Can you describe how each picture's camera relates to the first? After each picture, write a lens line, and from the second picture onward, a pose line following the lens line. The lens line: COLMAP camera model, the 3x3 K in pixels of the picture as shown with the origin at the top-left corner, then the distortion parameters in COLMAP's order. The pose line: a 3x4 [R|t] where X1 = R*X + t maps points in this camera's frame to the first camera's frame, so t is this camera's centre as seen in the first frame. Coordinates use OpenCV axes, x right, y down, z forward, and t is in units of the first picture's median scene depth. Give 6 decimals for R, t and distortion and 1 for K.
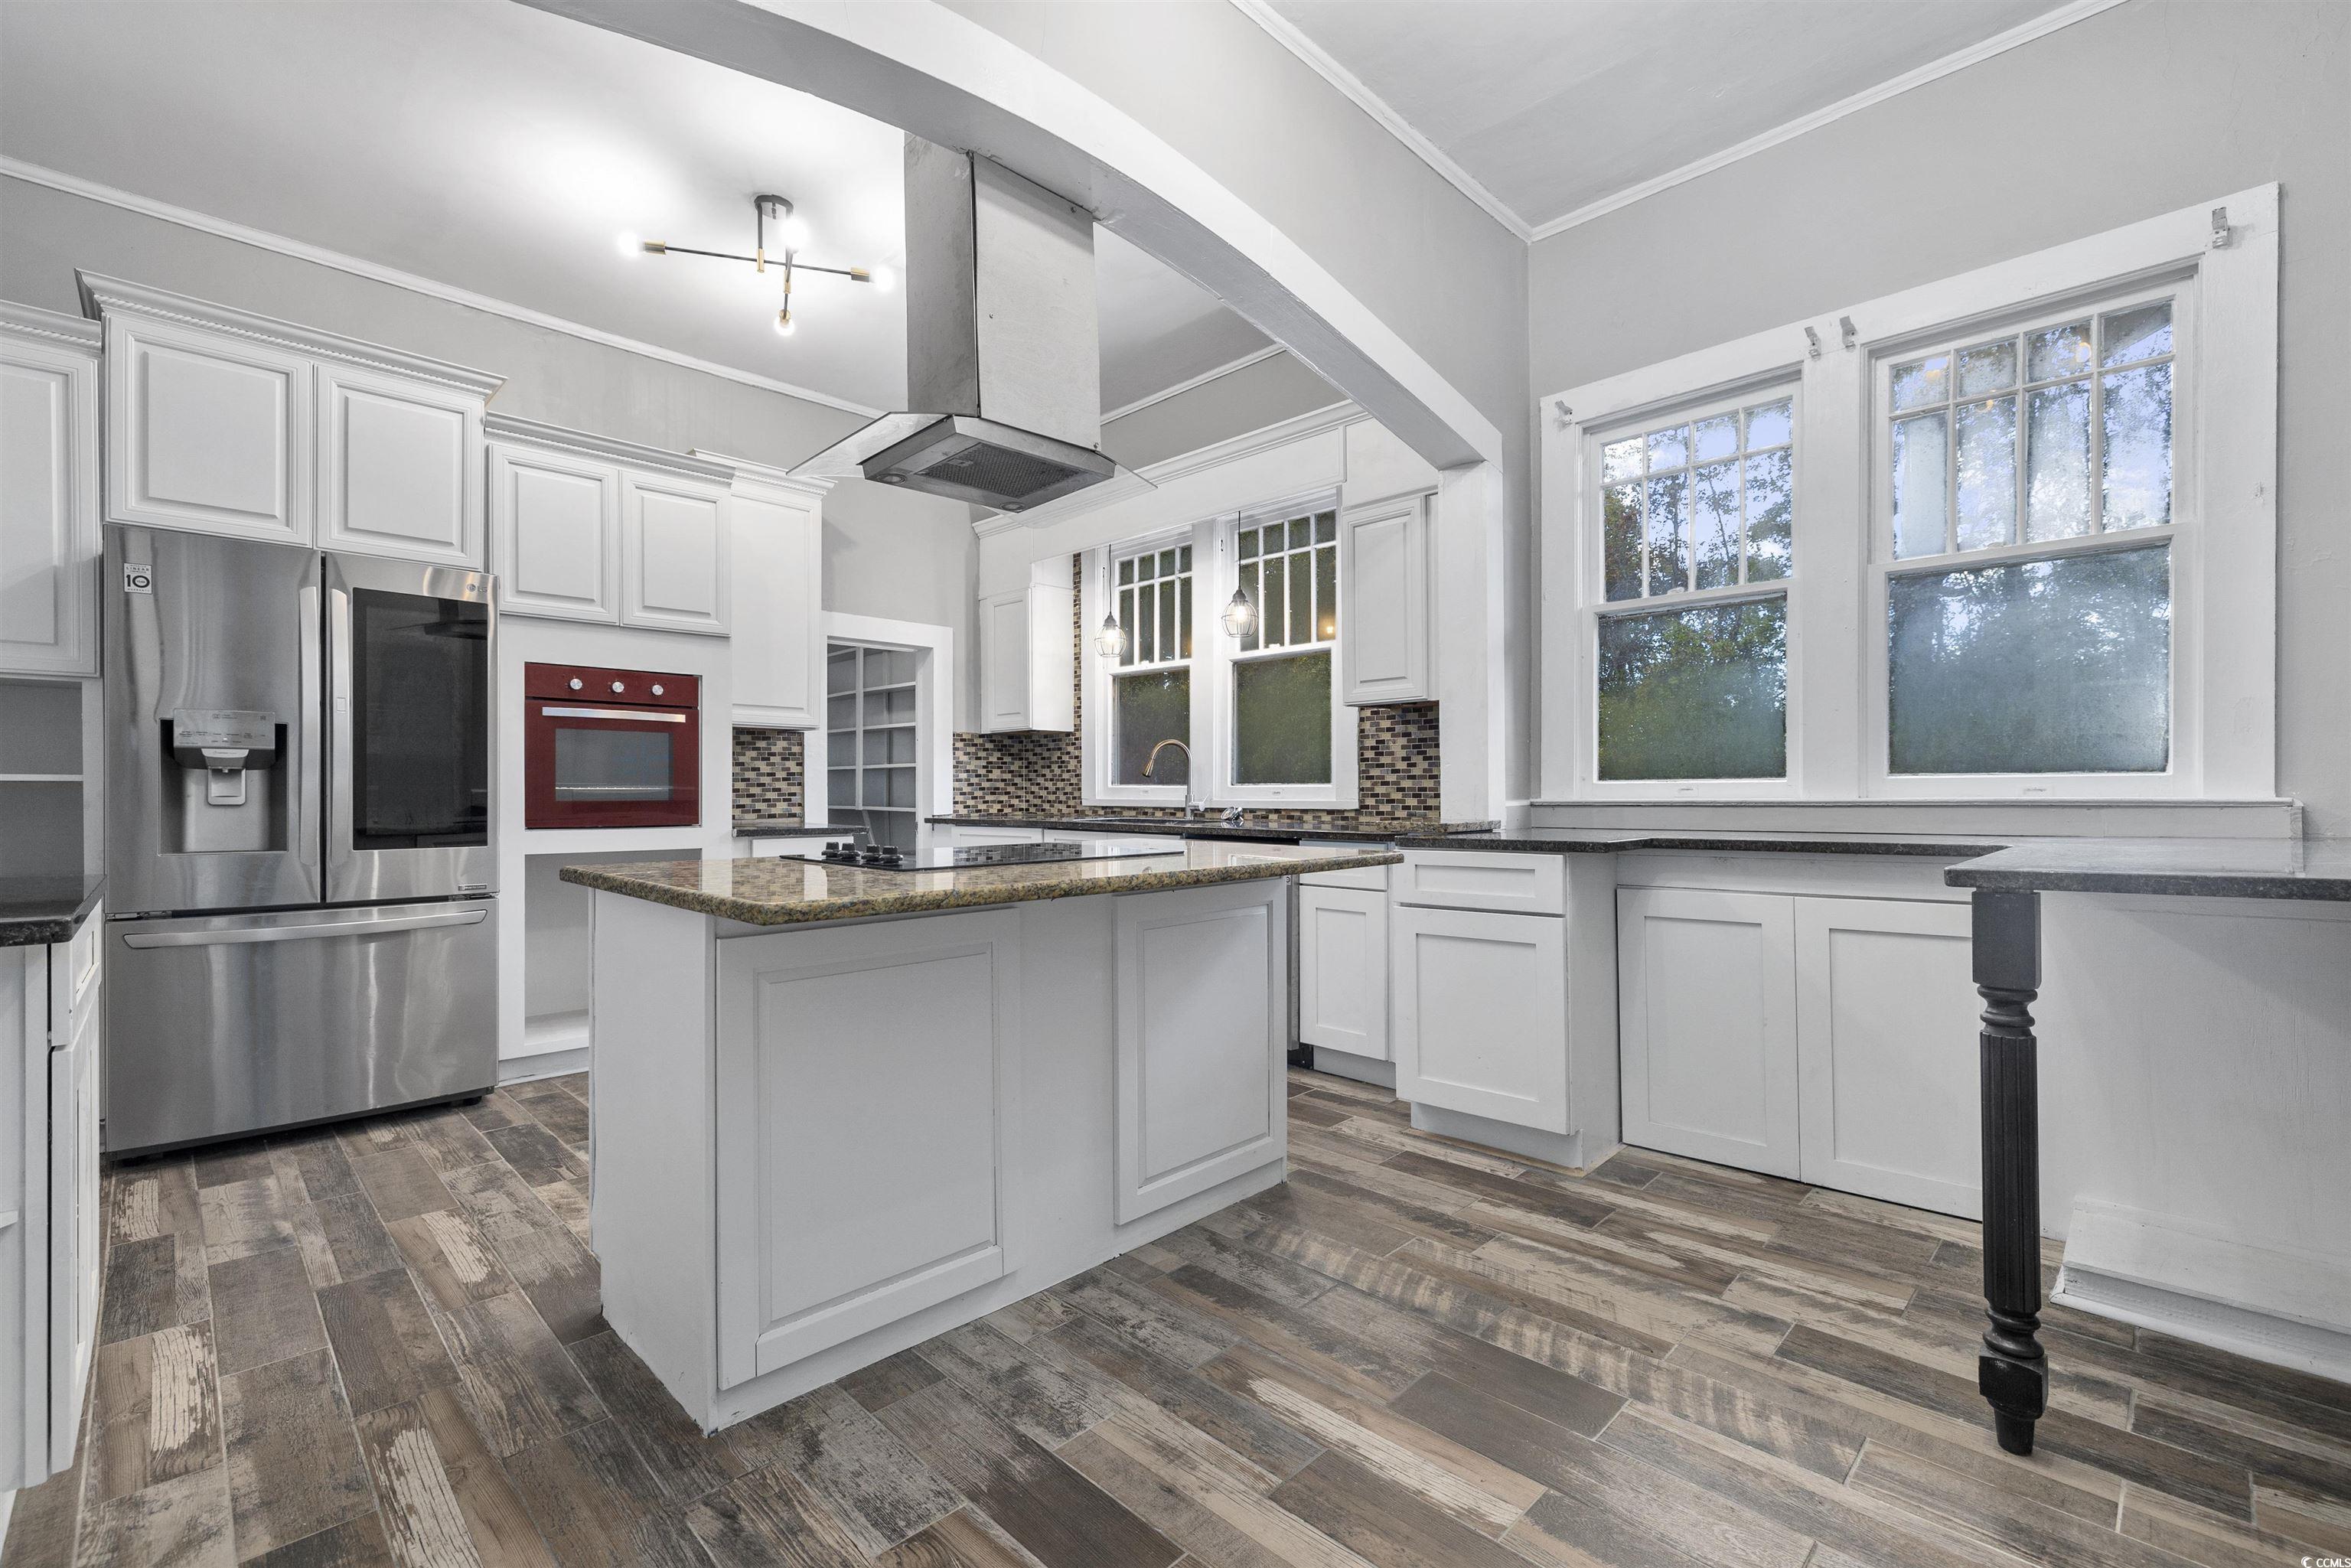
lens RADIAL K [[987.3, 0, 1194.8], [0, 987.3, 795.1], [0, 0, 1]] dist [-0.000336, -0.001613]
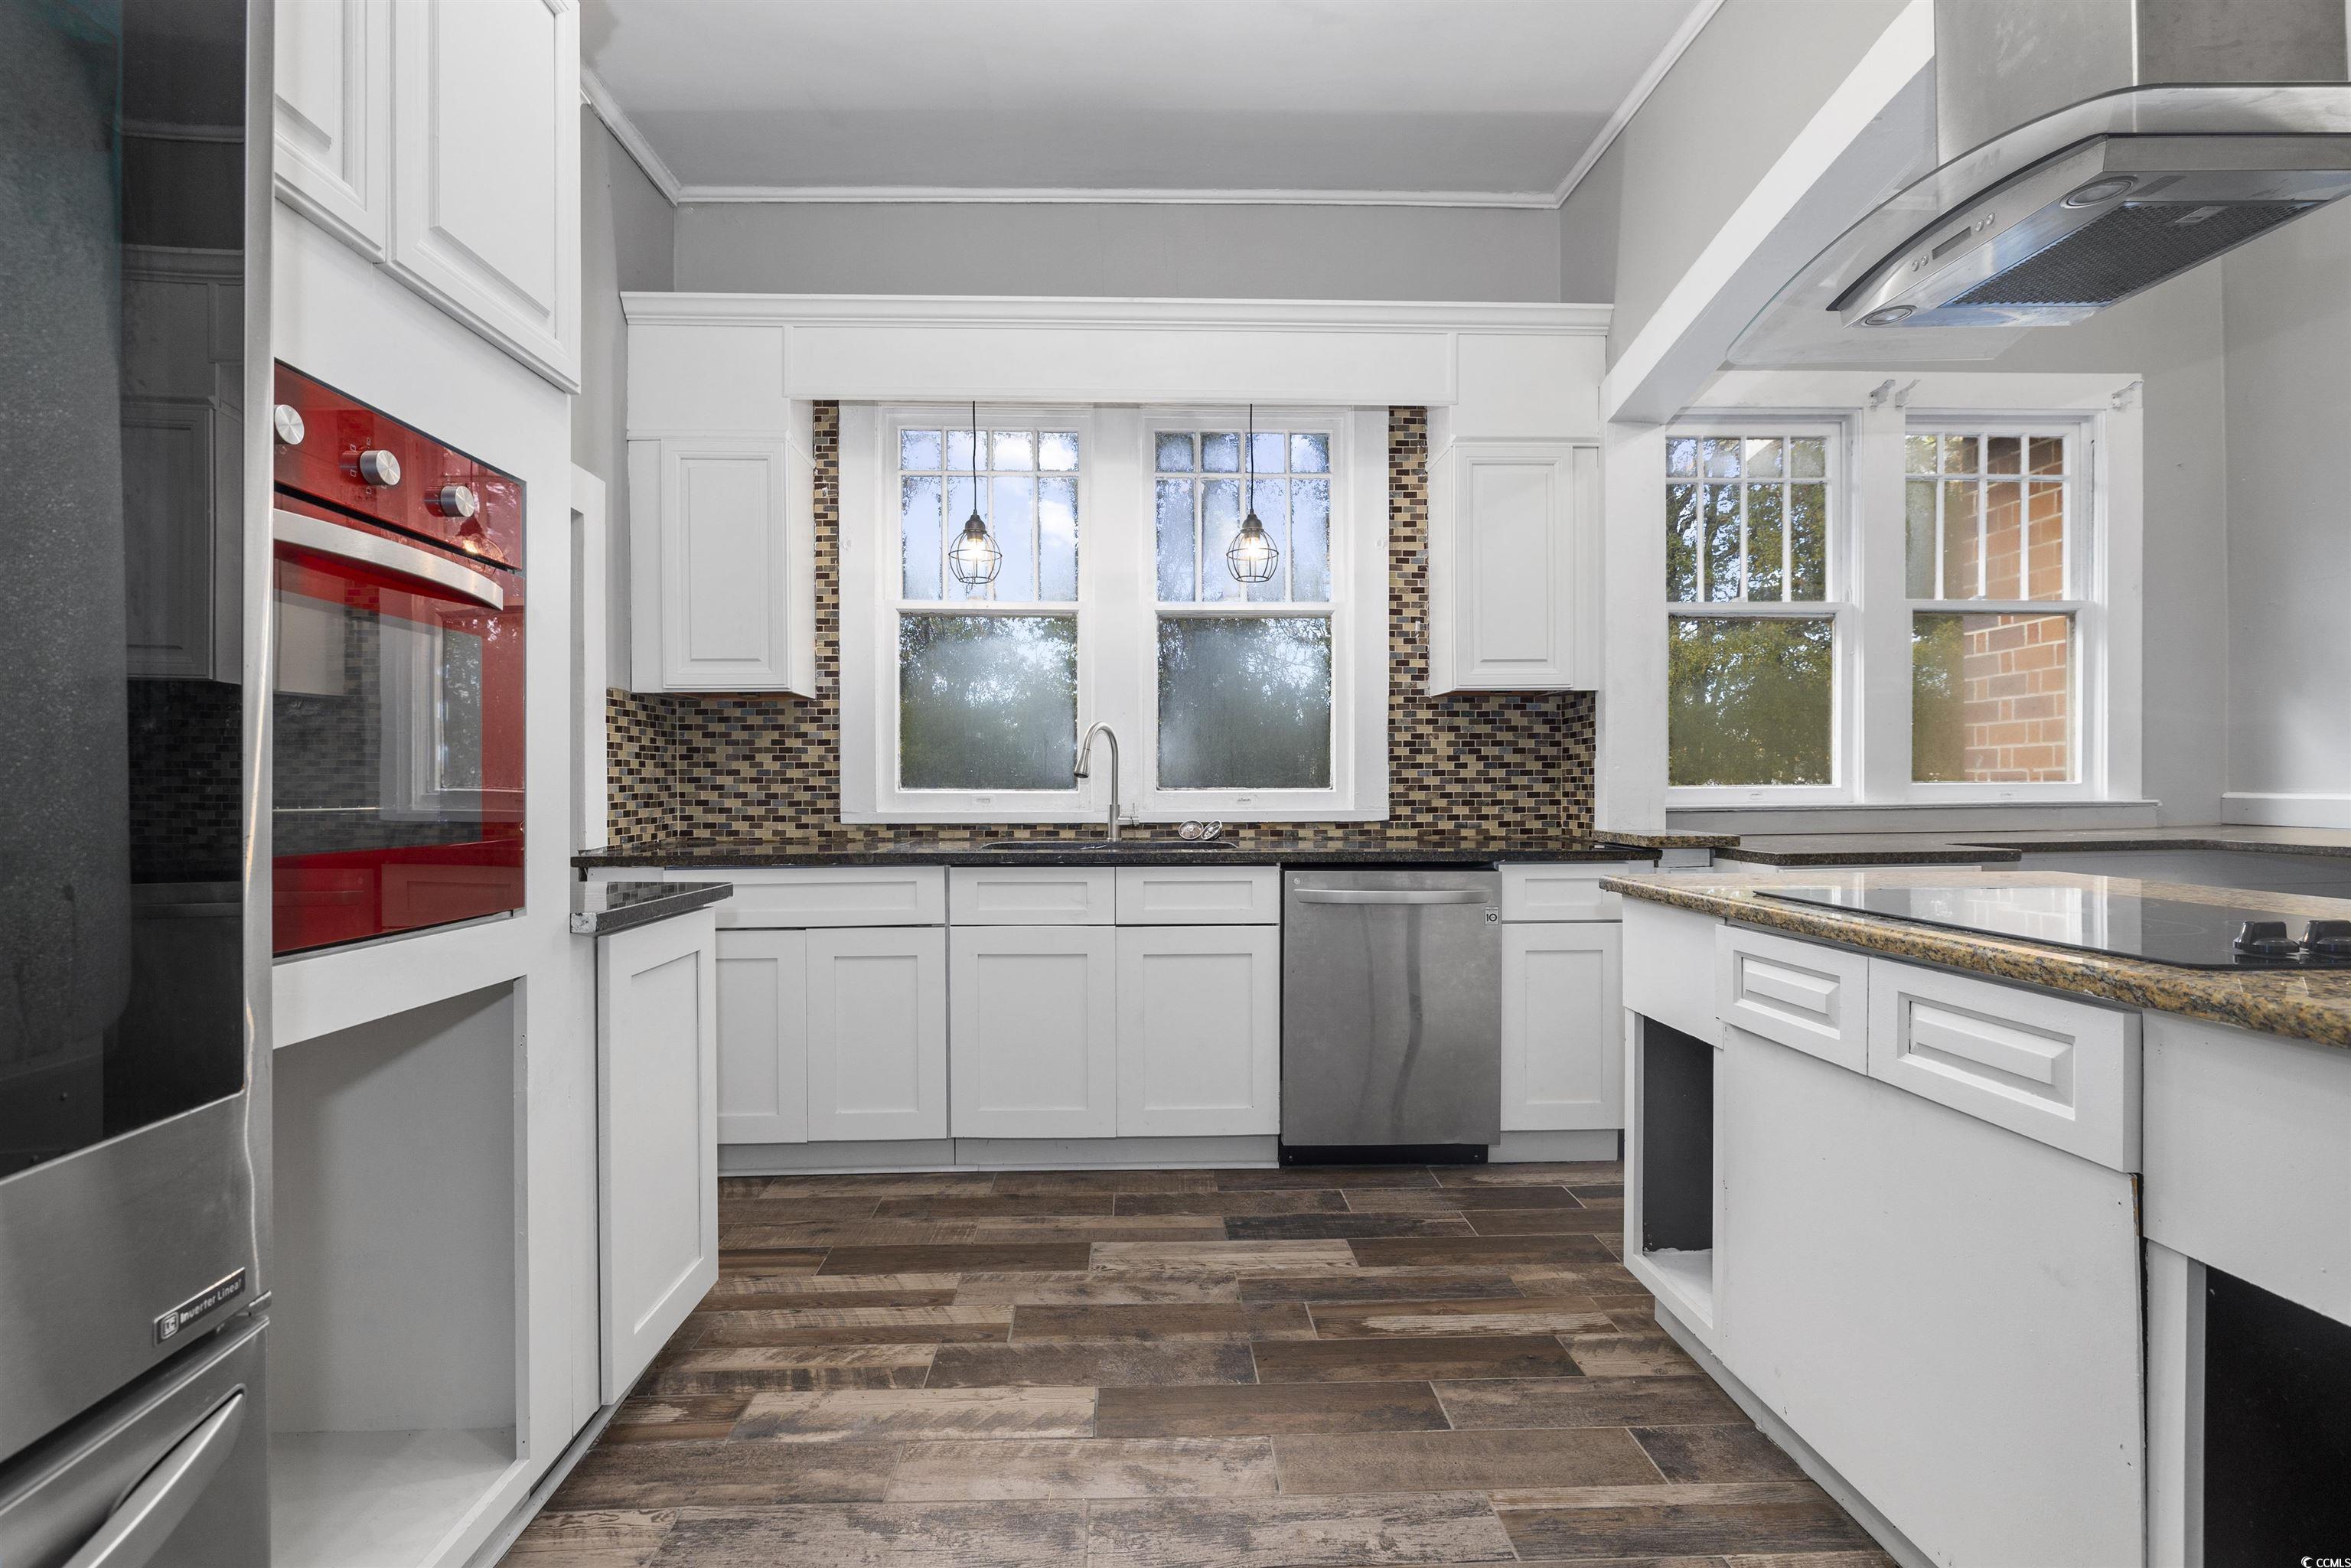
lens RADIAL K [[1038.4, 0, 1193.9], [0, 1038.4, 797.2], [0, 0, 1]] dist [-0.019847, 0.000447]
pose [[0.700770, 0.000085, 0.713388, -0.552451], [0.006620, 0.999956, -0.006622, 0.000061], [-0.713357, 0.009363, 0.700738, 0.547476]]
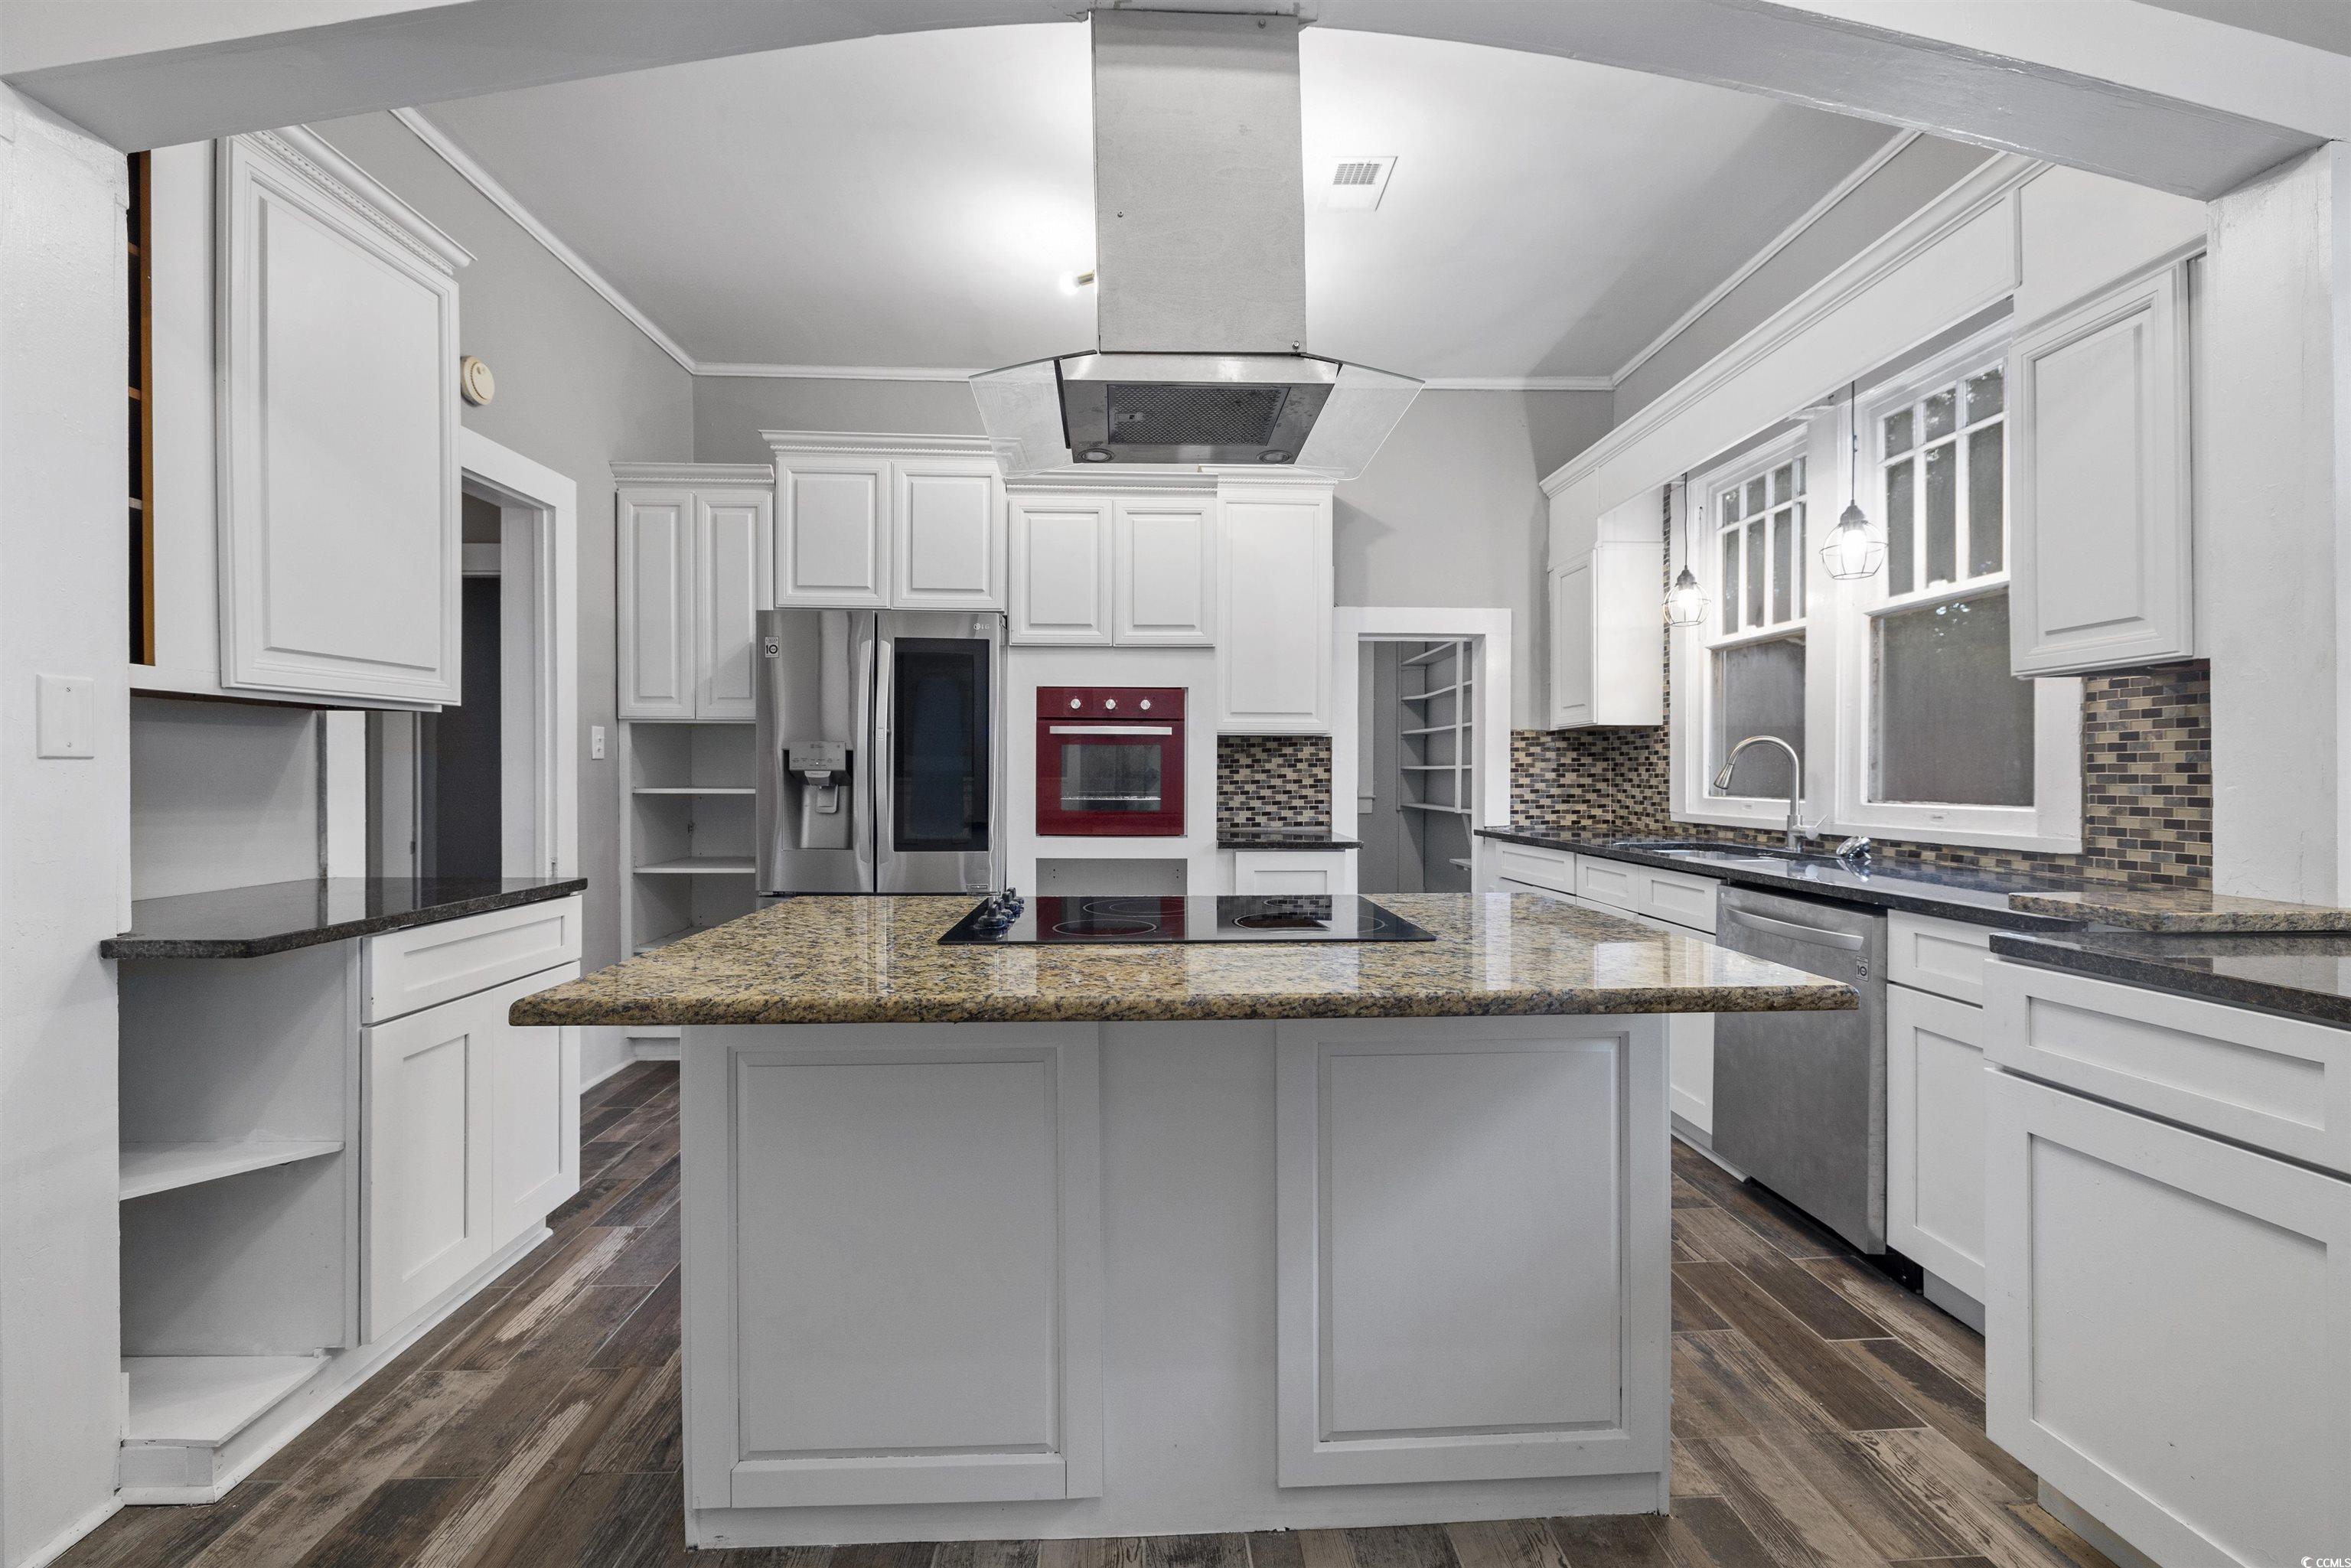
lens RADIAL K [[987.3, 0, 1196.3], [0, 987.3, 777.6], [0, 0, 1]] dist [-0.000336, -0.001613]
pose [[0.737059, 0.005420, -0.675807, 0.179106], [-0.007831, 0.999969, -0.000522, -0.026787], [0.675783, 0.005677, 0.737079, 0.244515]]
